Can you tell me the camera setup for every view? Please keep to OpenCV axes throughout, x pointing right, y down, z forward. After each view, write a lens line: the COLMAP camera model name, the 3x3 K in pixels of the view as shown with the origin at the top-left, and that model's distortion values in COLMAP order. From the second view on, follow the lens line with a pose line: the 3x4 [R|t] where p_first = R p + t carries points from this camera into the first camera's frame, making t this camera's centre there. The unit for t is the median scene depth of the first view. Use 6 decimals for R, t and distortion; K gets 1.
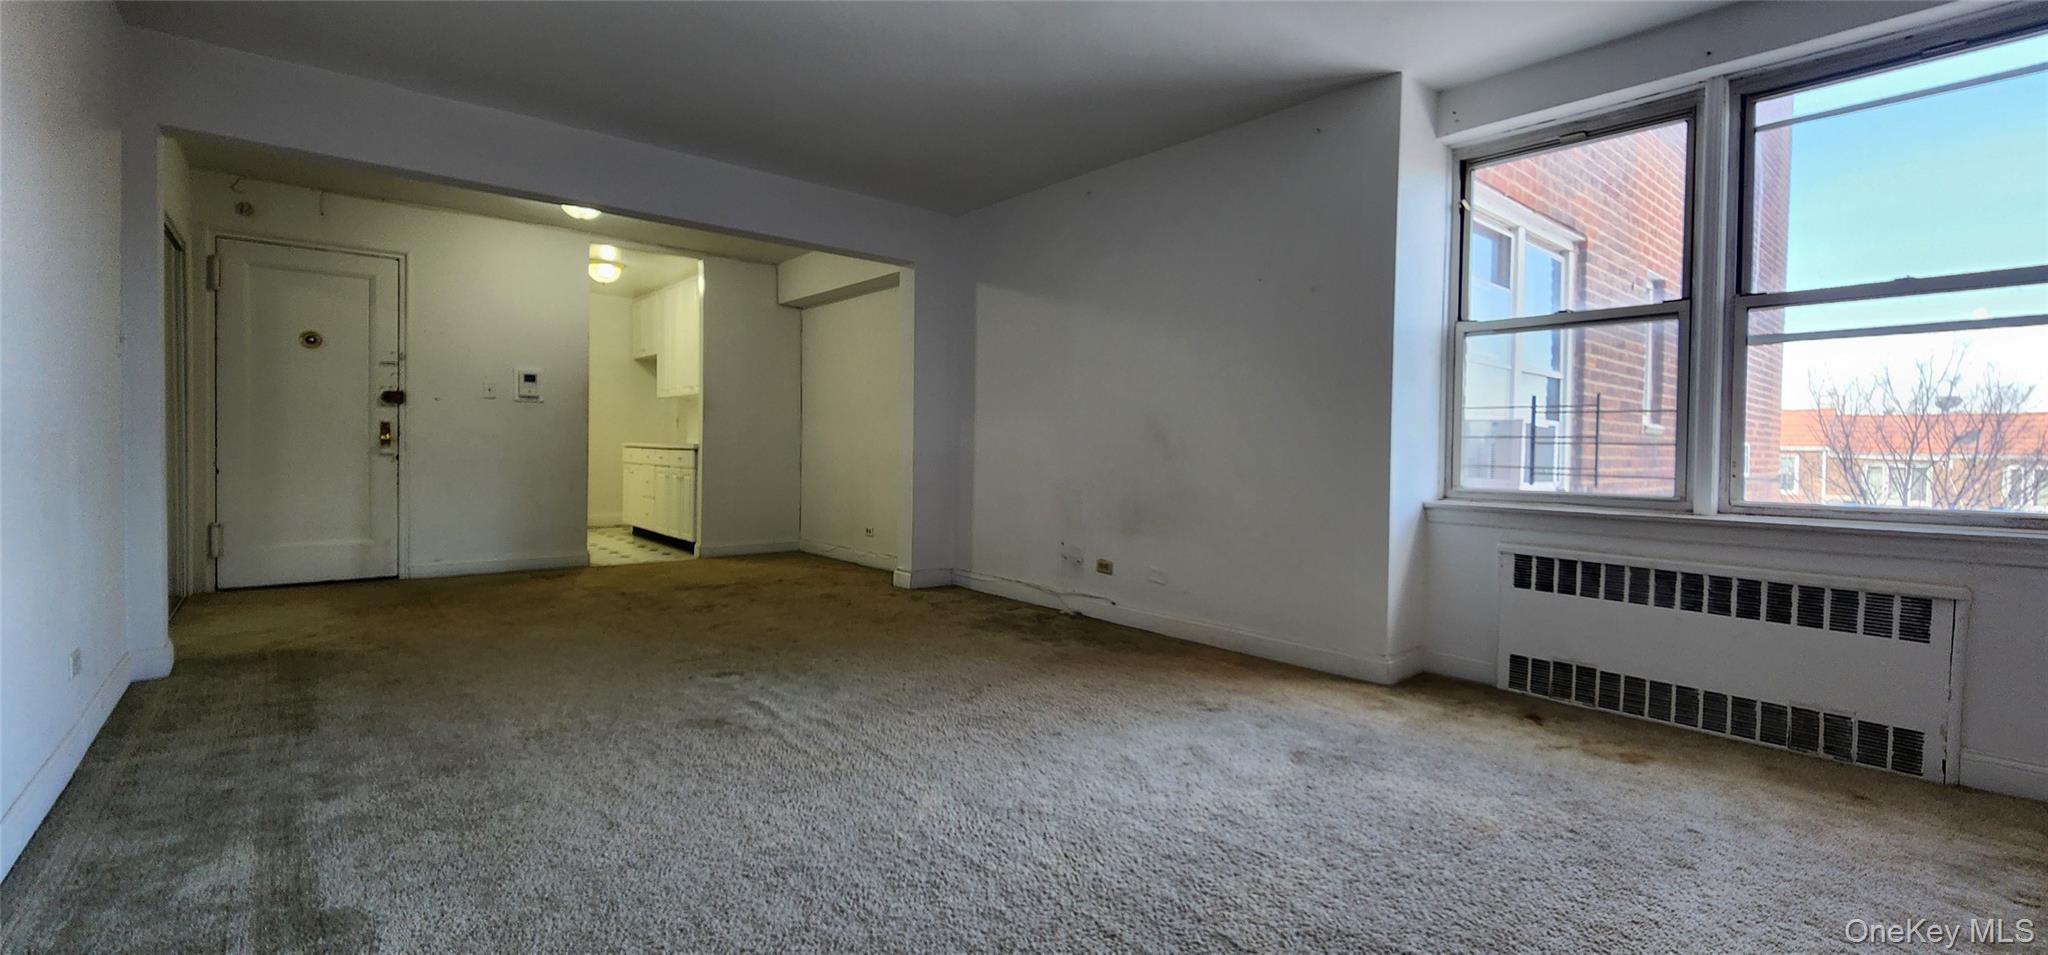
lens RADIAL K [[851.1, 0, 1024.0], [0, 851.1, 477.5], [0, 0, 1]] dist [-0.001971, -0.000662]
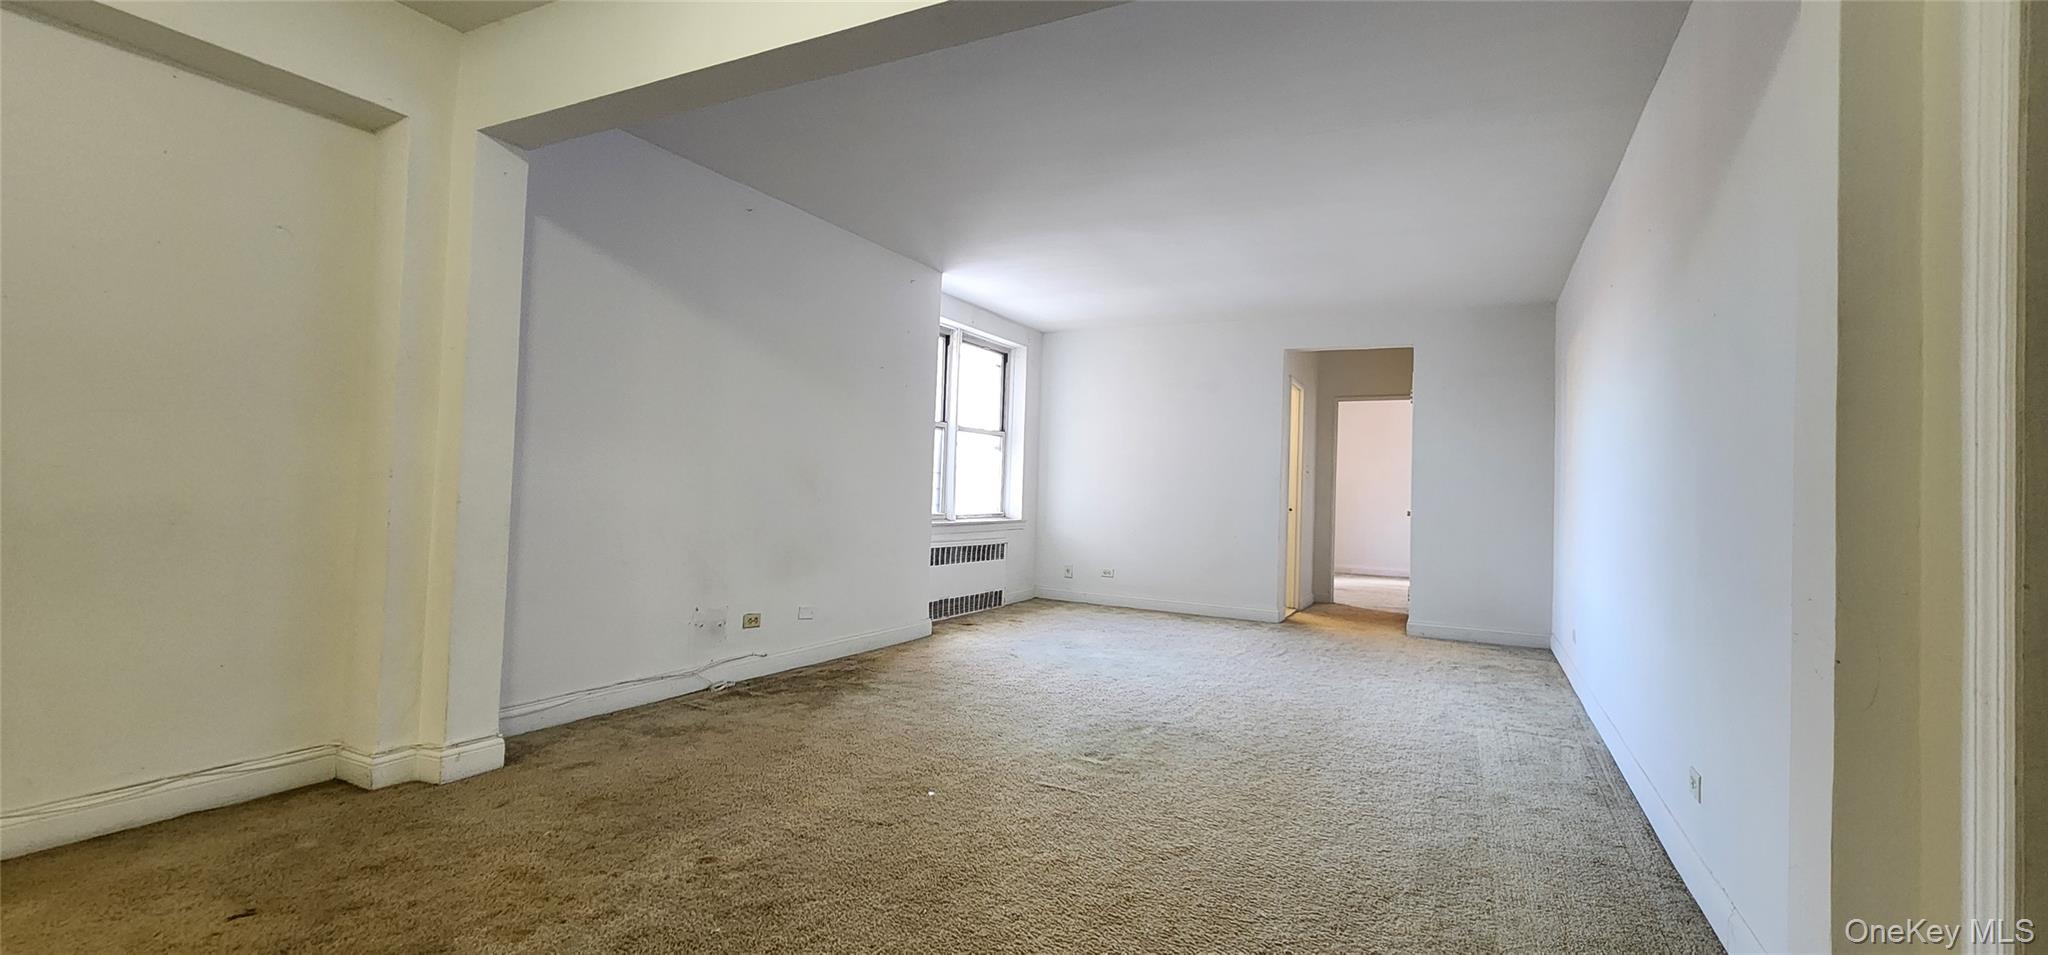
lens RADIAL K [[851.1, 0, 1024.0], [0, 851.1, 477.5], [0, 0, 1]] dist [-0.001971, -0.000662]
pose [[-0.360575, -0.019575, 0.932525, -1.106453], [-0.004995, 0.999806, 0.019056, -0.091028], [-0.932717, 0.002213, -0.360602, 1.311501]]
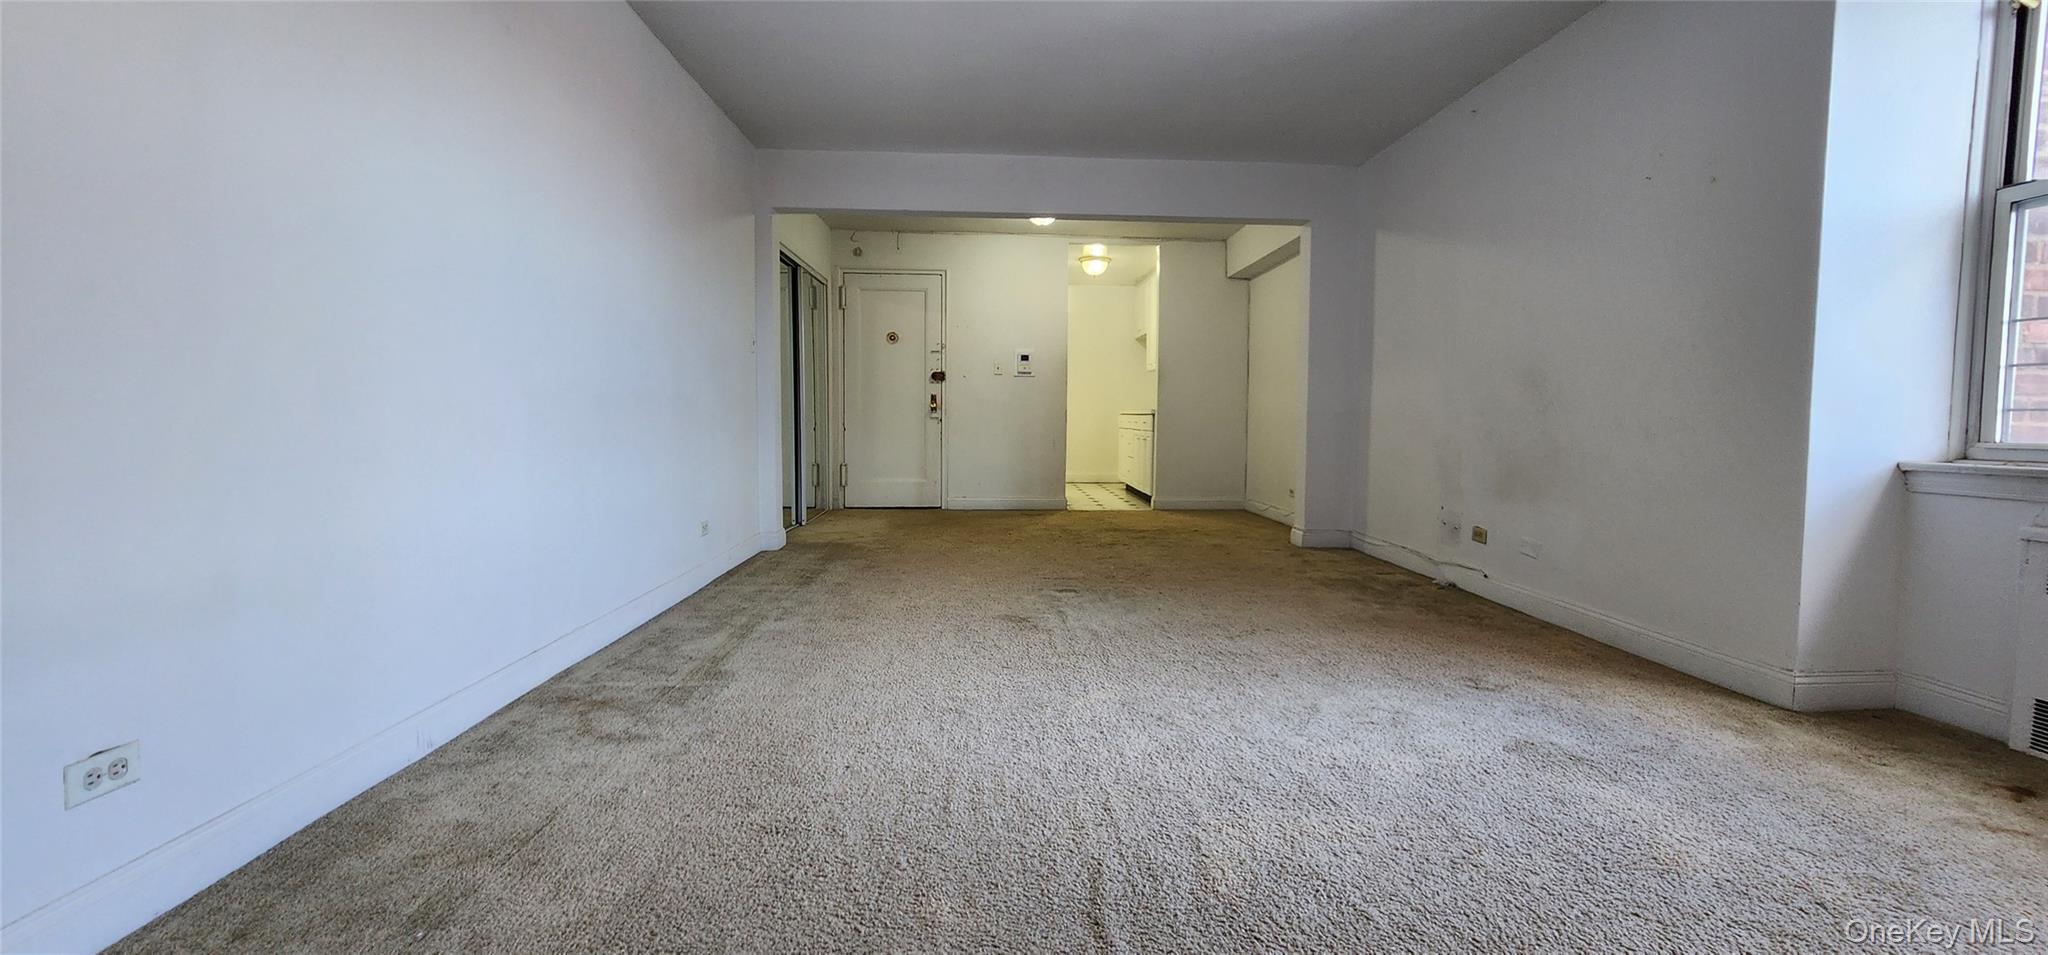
lens RADIAL K [[835.7, 0, 1025.4], [0, 835.7, 458.5], [0, 0, 1]] dist [0.002071, -0.000263]
pose [[0.790702, 0.022431, -0.611791, 0.312091], [-0.017917, 0.999748, 0.013500, 0.027956], [0.611939, 0.000287, 0.790905, 0.026607]]
